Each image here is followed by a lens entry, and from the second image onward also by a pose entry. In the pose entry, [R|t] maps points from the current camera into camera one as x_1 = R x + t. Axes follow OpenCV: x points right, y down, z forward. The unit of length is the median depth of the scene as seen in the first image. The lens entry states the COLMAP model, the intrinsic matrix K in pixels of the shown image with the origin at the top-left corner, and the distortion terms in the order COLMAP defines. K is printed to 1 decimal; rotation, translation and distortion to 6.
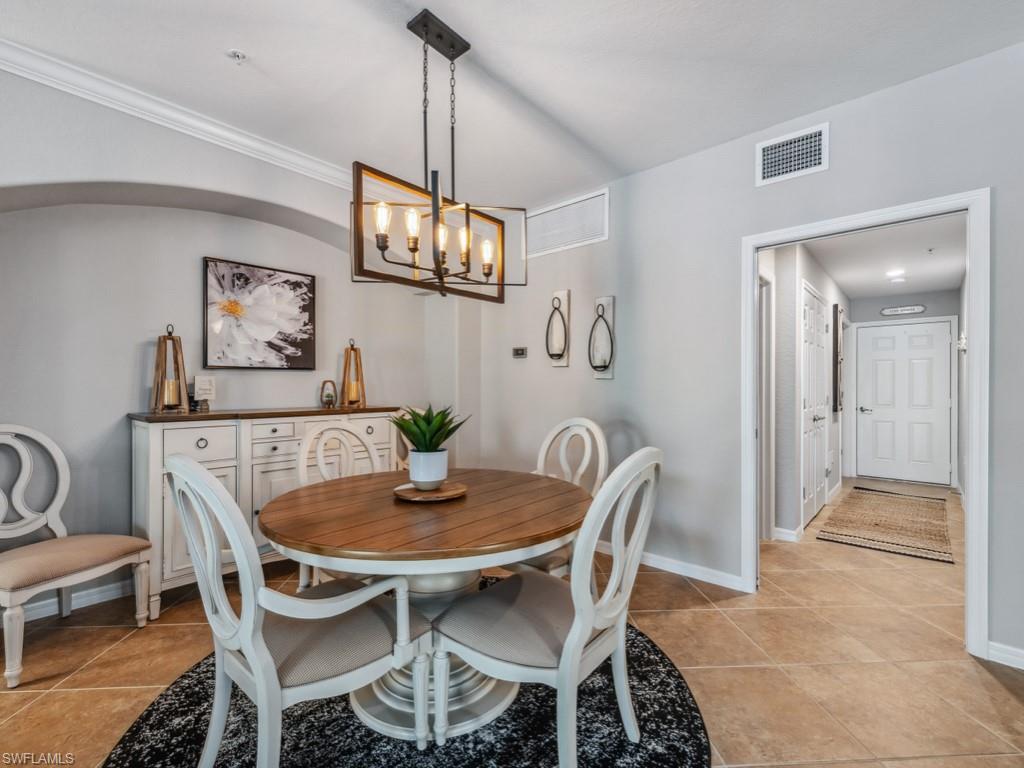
lens RADIAL K [[458.6, 0, 504.3], [0, 458.6, 385.1], [0, 0, 1]] dist [0.013865, -0.000598]
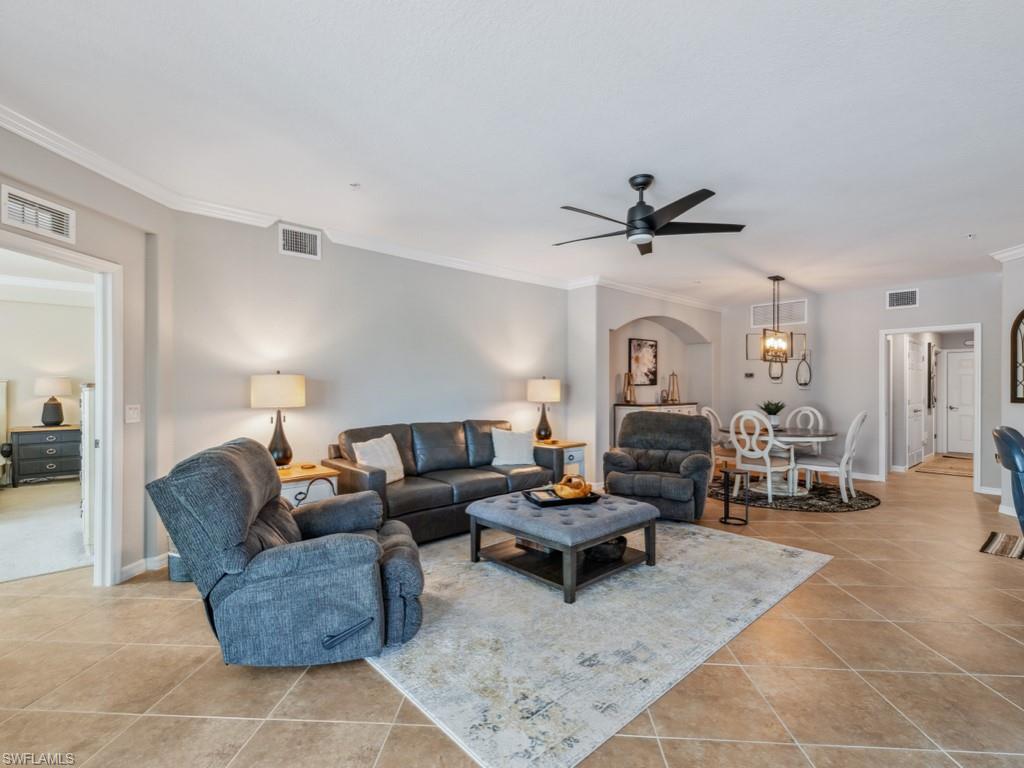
lens RADIAL K [[484.2, 0, 510.4], [0, 484.2, 387.2], [0, 0, 1]] dist [0.015160, -0.000961]
pose [[0.994270, -0.000181, -0.106900, -0.857351], [0.000057, 0.999999, -0.001163, -0.021103], [0.106900, 0.001151, 0.994269, -1.318072]]
